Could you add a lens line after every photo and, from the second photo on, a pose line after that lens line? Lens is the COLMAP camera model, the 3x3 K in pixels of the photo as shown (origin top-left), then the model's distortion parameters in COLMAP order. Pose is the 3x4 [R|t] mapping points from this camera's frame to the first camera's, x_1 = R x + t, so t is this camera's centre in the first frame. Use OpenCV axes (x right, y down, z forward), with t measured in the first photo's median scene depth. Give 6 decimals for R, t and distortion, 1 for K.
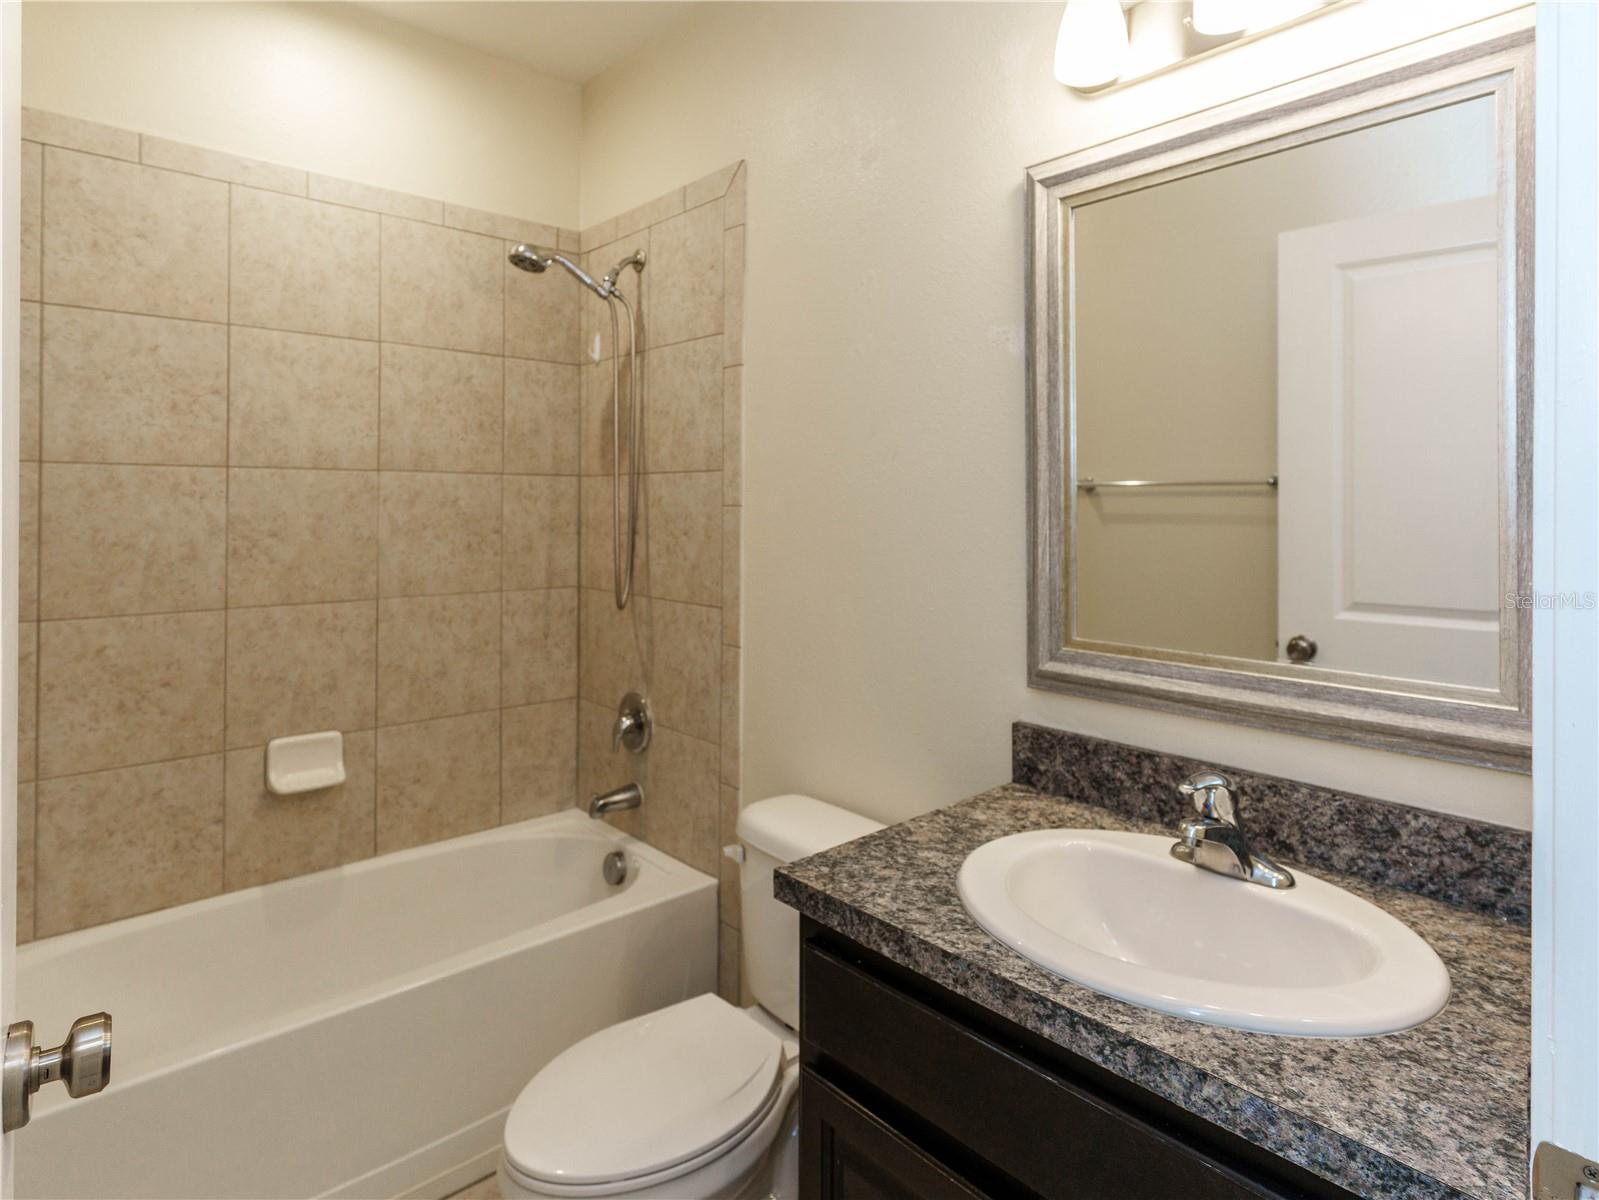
lens RADIAL K [[854.2, 0, 806.0], [0, 854.2, 595.6], [0, 0, 1]] dist [0.000408, 0.002180]
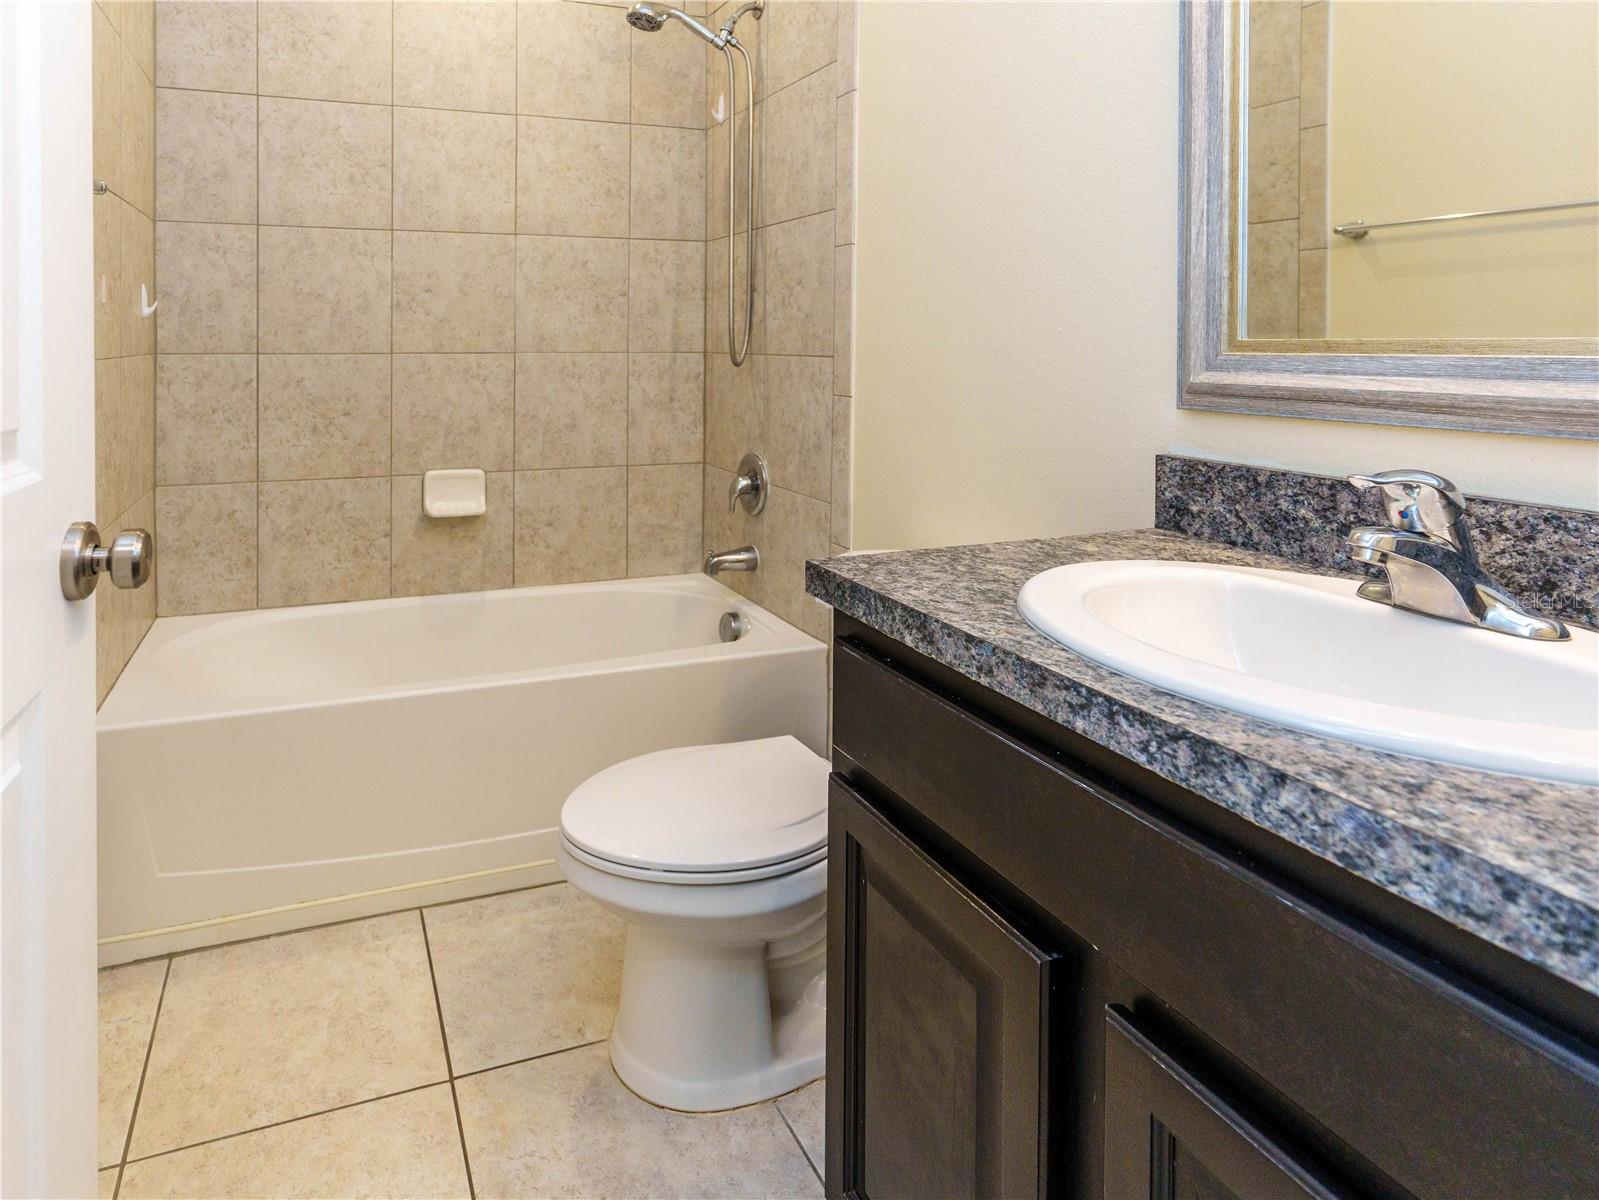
lens RADIAL K [[854.2, 0, 806.0], [0, 854.2, 595.6], [0, 0, 1]] dist [0.000408, 0.002180]
pose [[0.919696, 0.014457, -0.392364, 0.277143], [-0.007617, 0.999791, 0.018986, 0.292061], [0.392557, -0.014473, 0.919614, 0.133038]]
